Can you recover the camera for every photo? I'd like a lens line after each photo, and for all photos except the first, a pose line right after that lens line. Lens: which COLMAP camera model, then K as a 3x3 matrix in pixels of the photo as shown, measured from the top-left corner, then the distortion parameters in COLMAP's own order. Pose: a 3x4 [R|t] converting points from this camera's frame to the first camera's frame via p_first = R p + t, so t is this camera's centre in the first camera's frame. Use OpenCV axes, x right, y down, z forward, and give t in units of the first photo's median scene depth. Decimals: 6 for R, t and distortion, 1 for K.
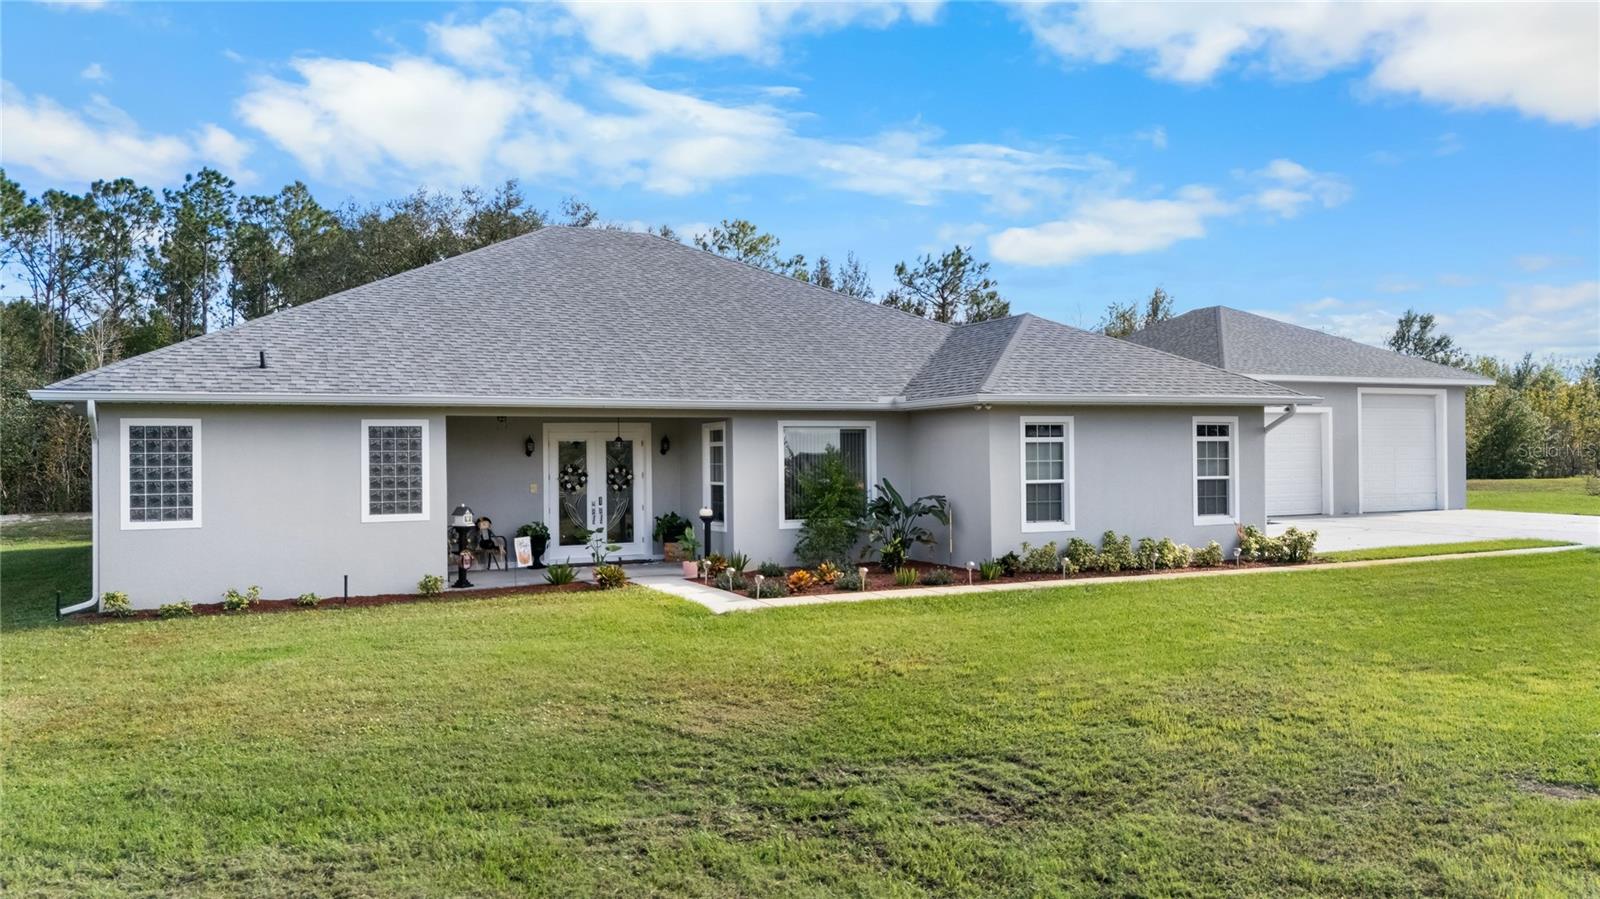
lens RADIAL K [[1181.6, 0, 800.0], [0, 1181.6, 449.5], [0, 0, 1]] dist [0.079929, -0.074142]
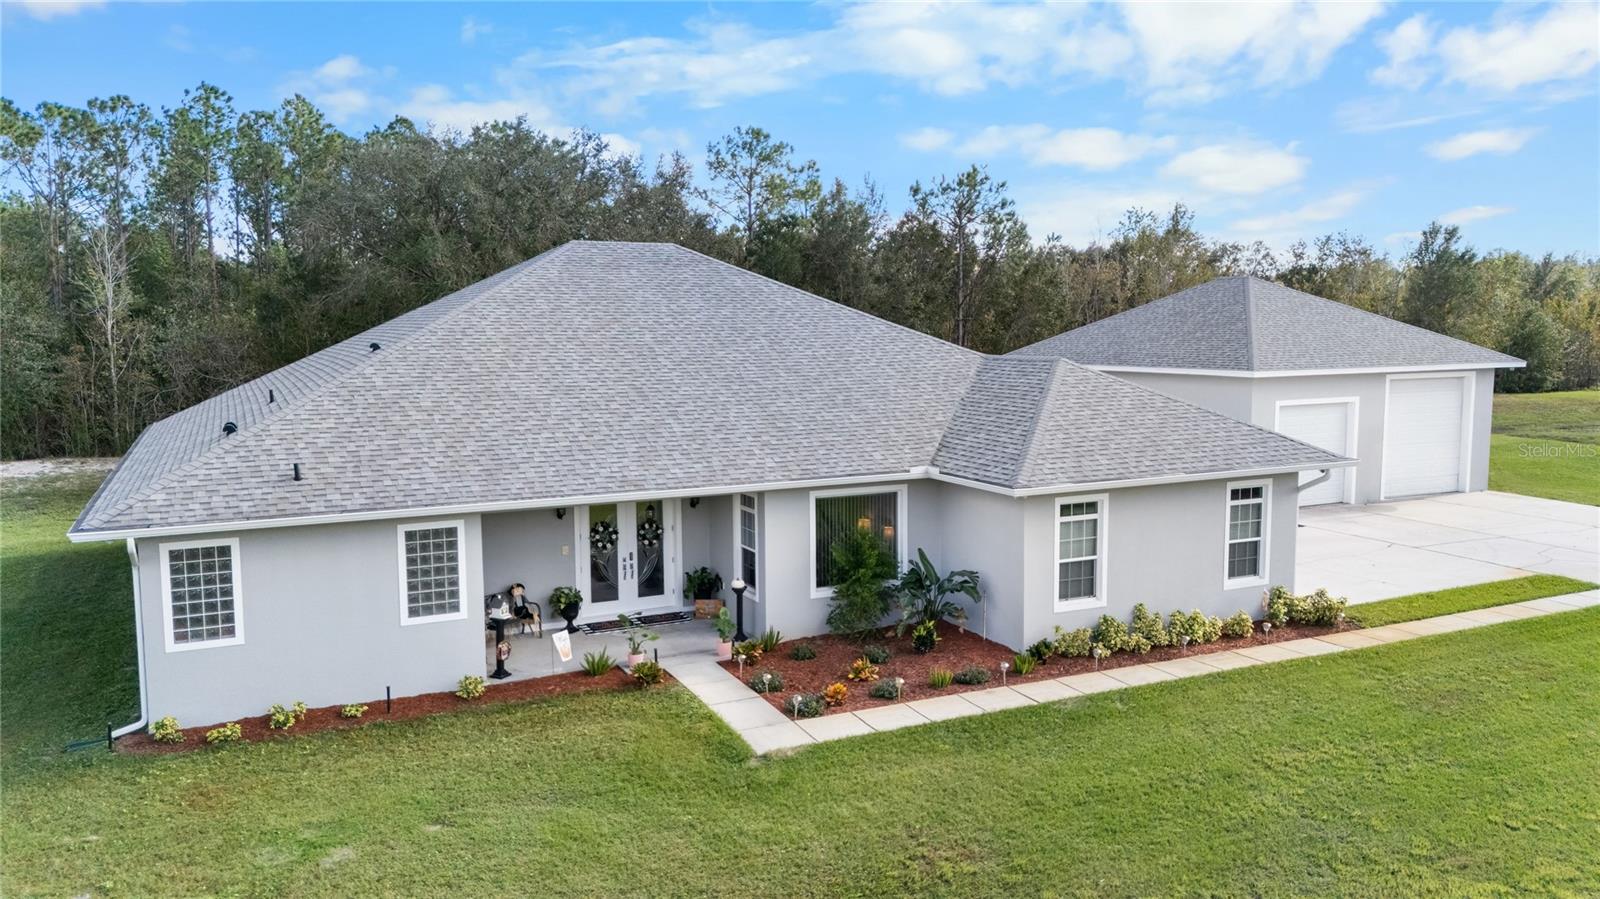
lens RADIAL K [[1178.0, 0, 800.0], [0, 1178.0, 449.5], [0, 0, 1]] dist [0.078611, -0.069146]
pose [[0.999982, 0.004594, -0.003913, -0.023440], [-0.004104, 0.993109, 0.117125, -0.176240], [0.004424, -0.117107, 0.993109, 0.018966]]
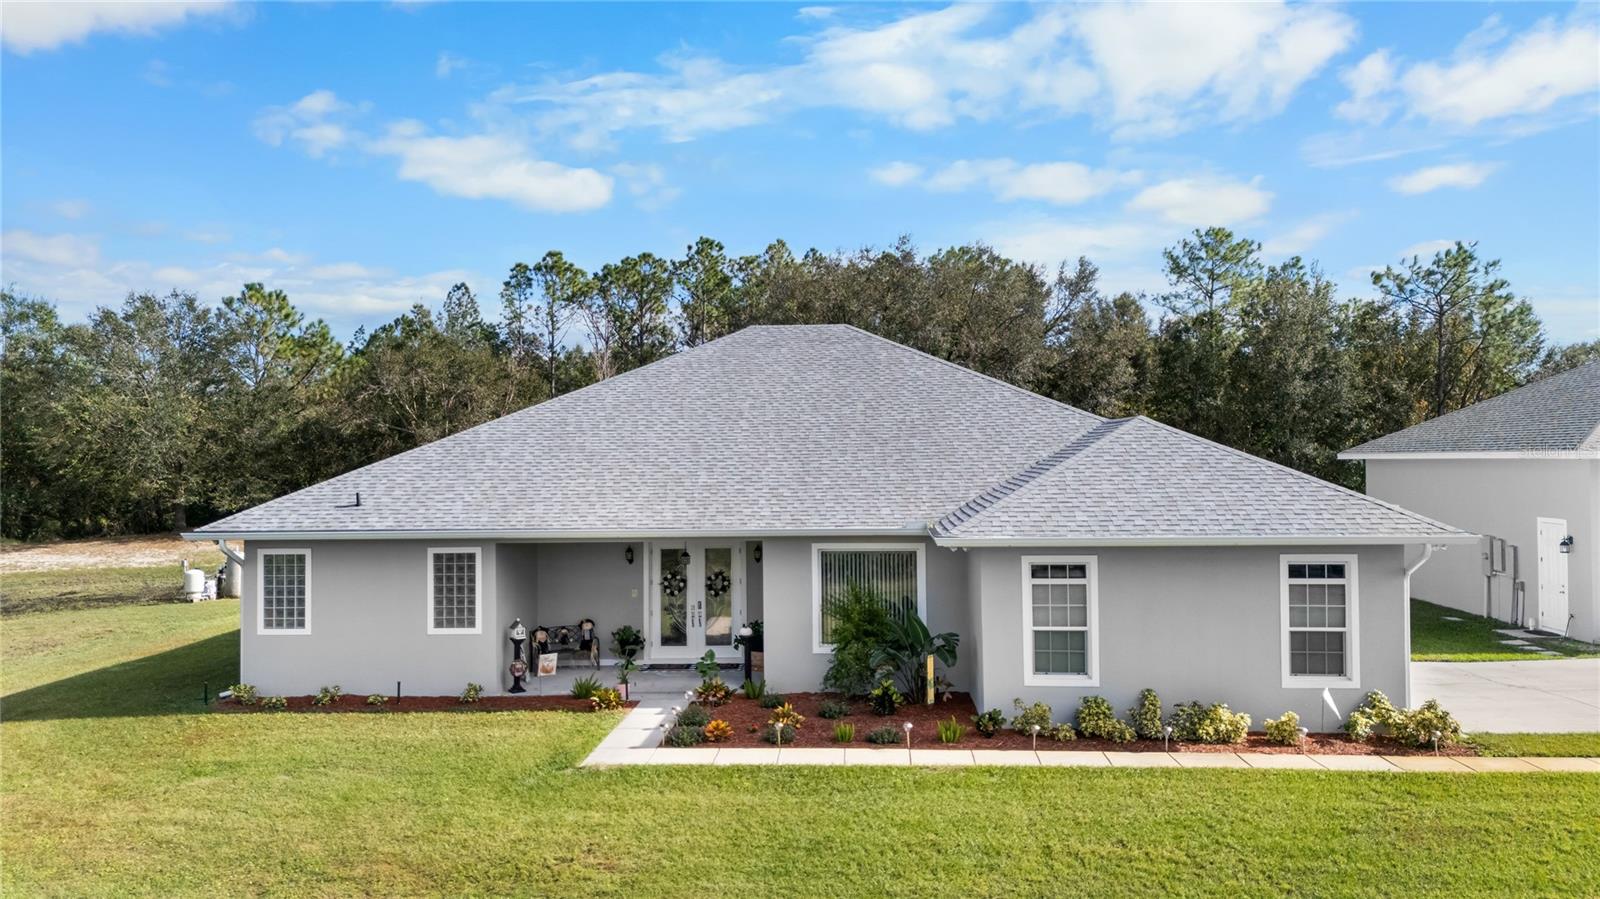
lens RADIAL K [[1178.0, 0, 800.0], [0, 1178.0, 449.5], [0, 0, 1]] dist [0.078611, -0.069146]
pose [[0.874849, 0.001114, -0.484395, 0.455154], [0.002787, 0.999969, 0.007332, -0.111906], [0.484388, -0.007765, 0.874819, 0.124181]]
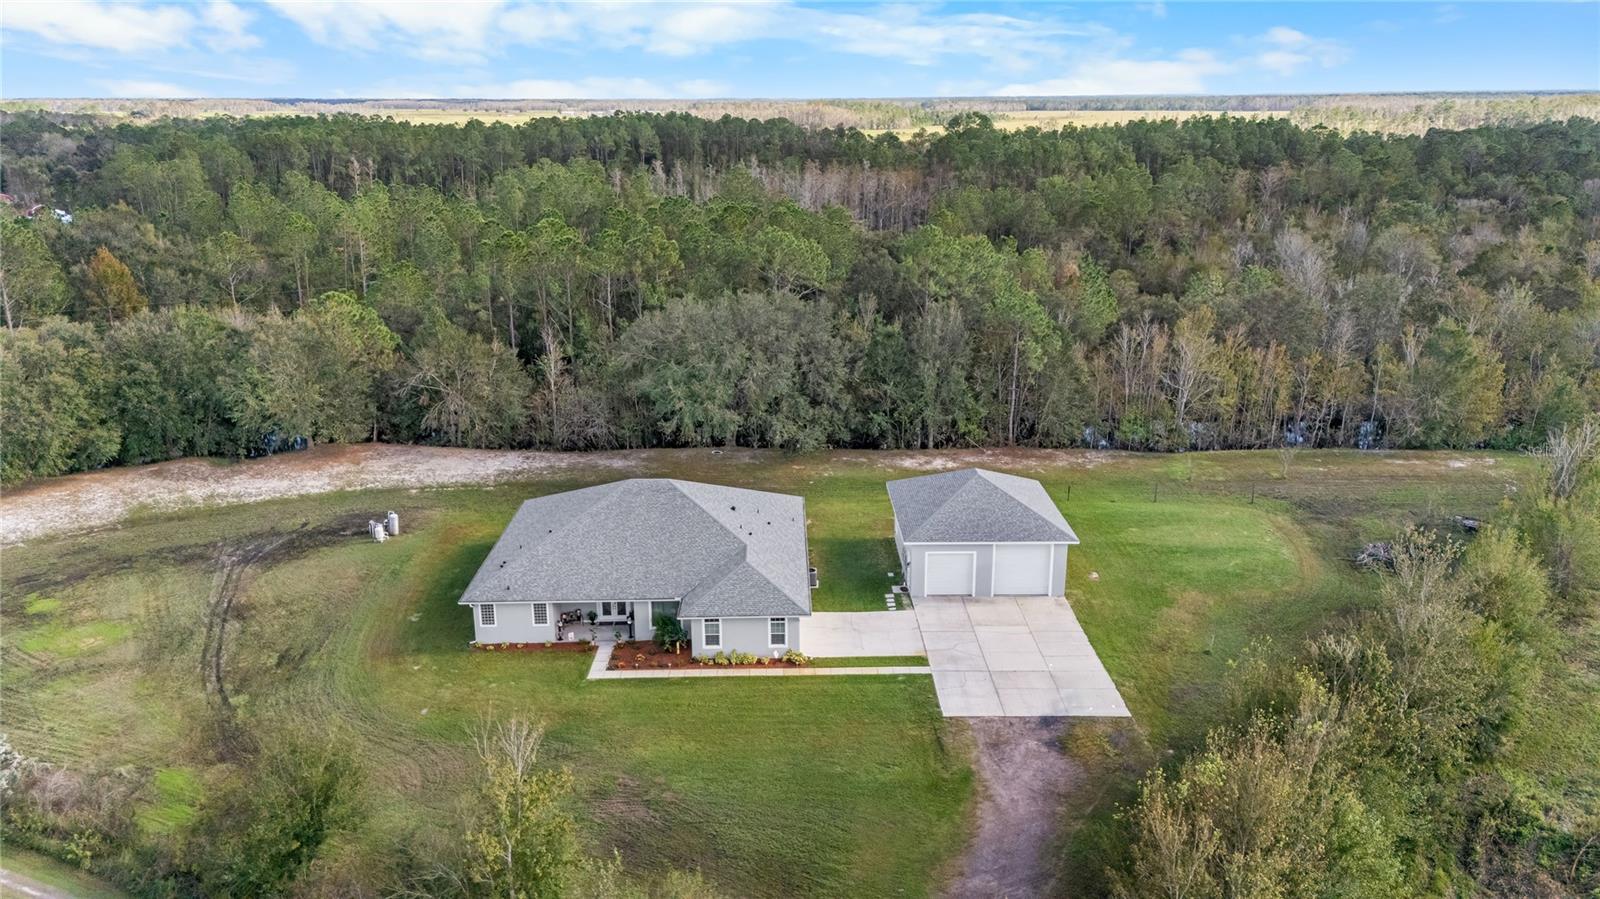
lens RADIAL K [[1178.0, 0, 800.0], [0, 1178.0, 449.5], [0, 0, 1]] dist [0.078611, -0.069146]
pose [[0.908474, 0.128918, -0.397561, 1.655947], [-0.003298, 0.953419, 0.301631, -1.448739], [0.417928, -0.272713, 0.866582, -1.615744]]
